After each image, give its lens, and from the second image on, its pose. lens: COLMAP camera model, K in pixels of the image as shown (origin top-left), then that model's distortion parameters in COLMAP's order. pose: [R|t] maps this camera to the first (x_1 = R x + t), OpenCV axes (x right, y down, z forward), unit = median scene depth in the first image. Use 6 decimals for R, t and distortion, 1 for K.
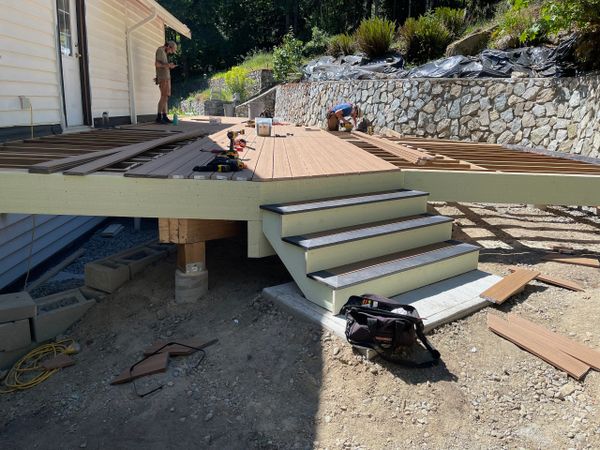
lens RADIAL K [[456.6, 0, 301.1], [0, 456.6, 223.8], [0, 0, 1]] dist [0.082005, -0.104957]
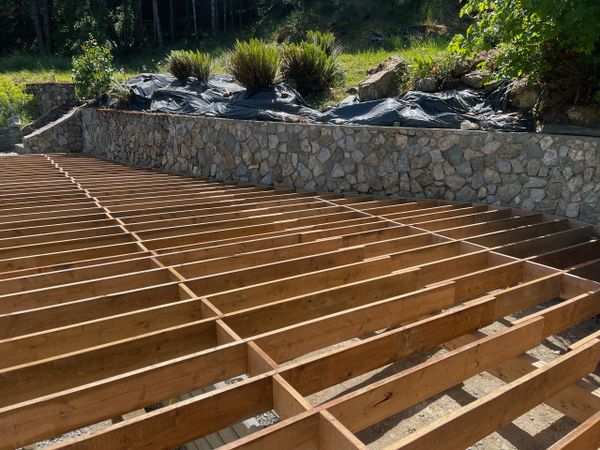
lens RADIAL K [[456.6, 0, 307.2], [0, 456.6, 226.3], [0, 0, 1]] dist [0.082005, -0.104957]
pose [[0.861333, -0.153573, 0.484274, -0.263357], [0.141728, 0.988010, 0.061239, -0.204470], [-0.487872, 0.015888, 0.872770, 0.321680]]
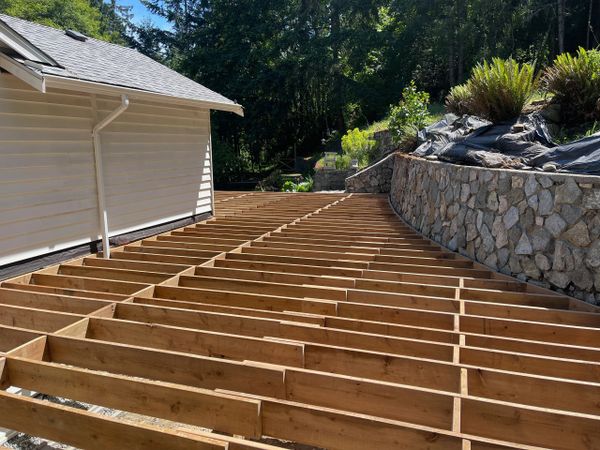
lens RADIAL K [[456.6, 0, 305.1], [0, 456.6, 224.2], [0, 0, 1]] dist [0.082005, -0.104957]
pose [[0.926433, 0.011302, -0.376291, 0.201974], [-0.043194, 0.996139, -0.076424, -0.218860], [0.373974, 0.087055, 0.923344, 0.454182]]
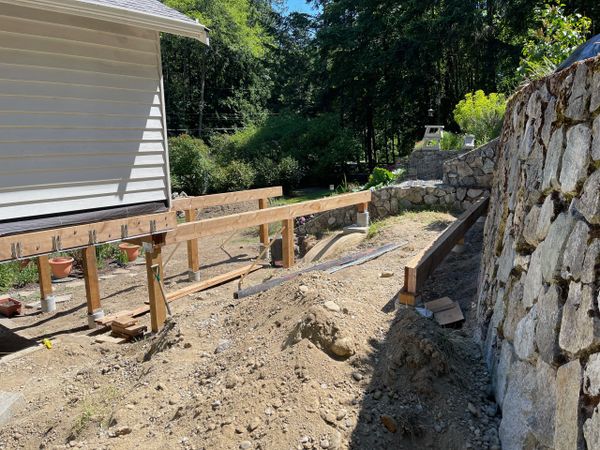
lens RADIAL K [[456.6, 0, 302.6], [0, 456.6, 227.1], [0, 0, 1]] dist [0.082005, -0.104957]
pose [[0.743909, 0.067444, -0.664869, 0.208377], [-0.117010, 0.992671, -0.030224, -0.283915], [0.657957, 0.100280, 0.746349, 0.972718]]
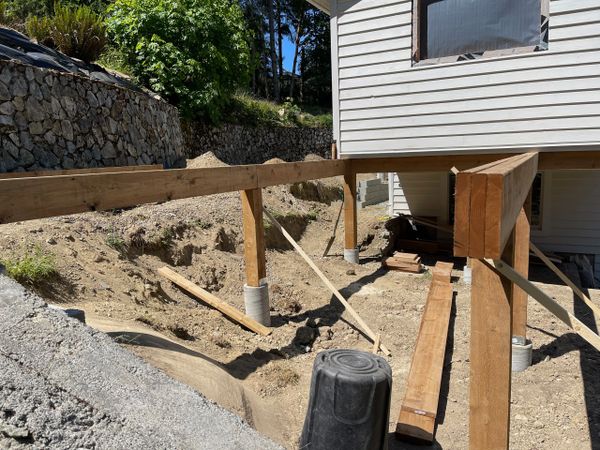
lens RADIAL K [[456.6, 0, 299.5], [0, 456.6, 228.1], [0, 0, 1]] dist [0.082005, -0.104957]
pose [[-0.858163, -0.098063, 0.503925, -0.736583], [0.119987, 0.916089, 0.382603, -0.476214], [-0.499159, 0.388800, -0.774387, 2.019746]]
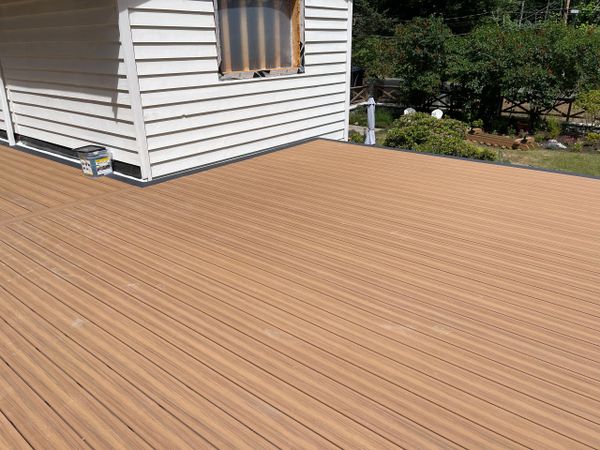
lens RADIAL K [[456.6, 0, 299.9], [0, 456.6, 221.3], [0, 0, 1]] dist [0.082005, -0.104957]
pose [[-0.671987, 0.232550, -0.703103, -0.123518], [-0.203538, 0.854858, 0.477273, -0.561727], [0.712043, 0.463830, -0.527121, 1.779291]]
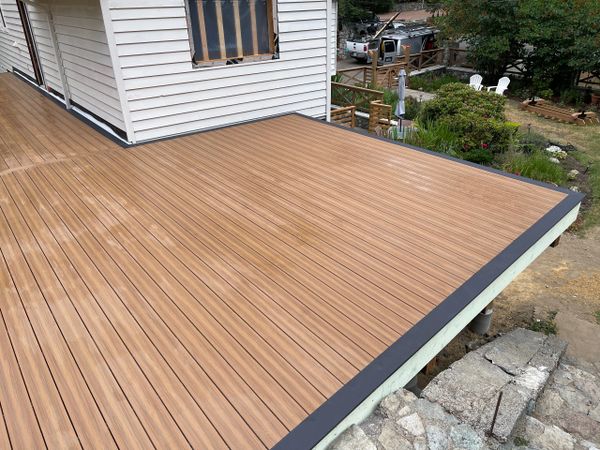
lens RADIAL K [[456.6, 0, 305.1], [0, 456.6, 225.9], [0, 0, 1]] dist [0.082005, -0.104957]
pose [[-0.819692, 0.231211, -0.524068, -0.198471], [-0.160272, 0.785794, 0.597361, -0.697379], [0.549926, 0.573645, -0.607052, 2.033368]]
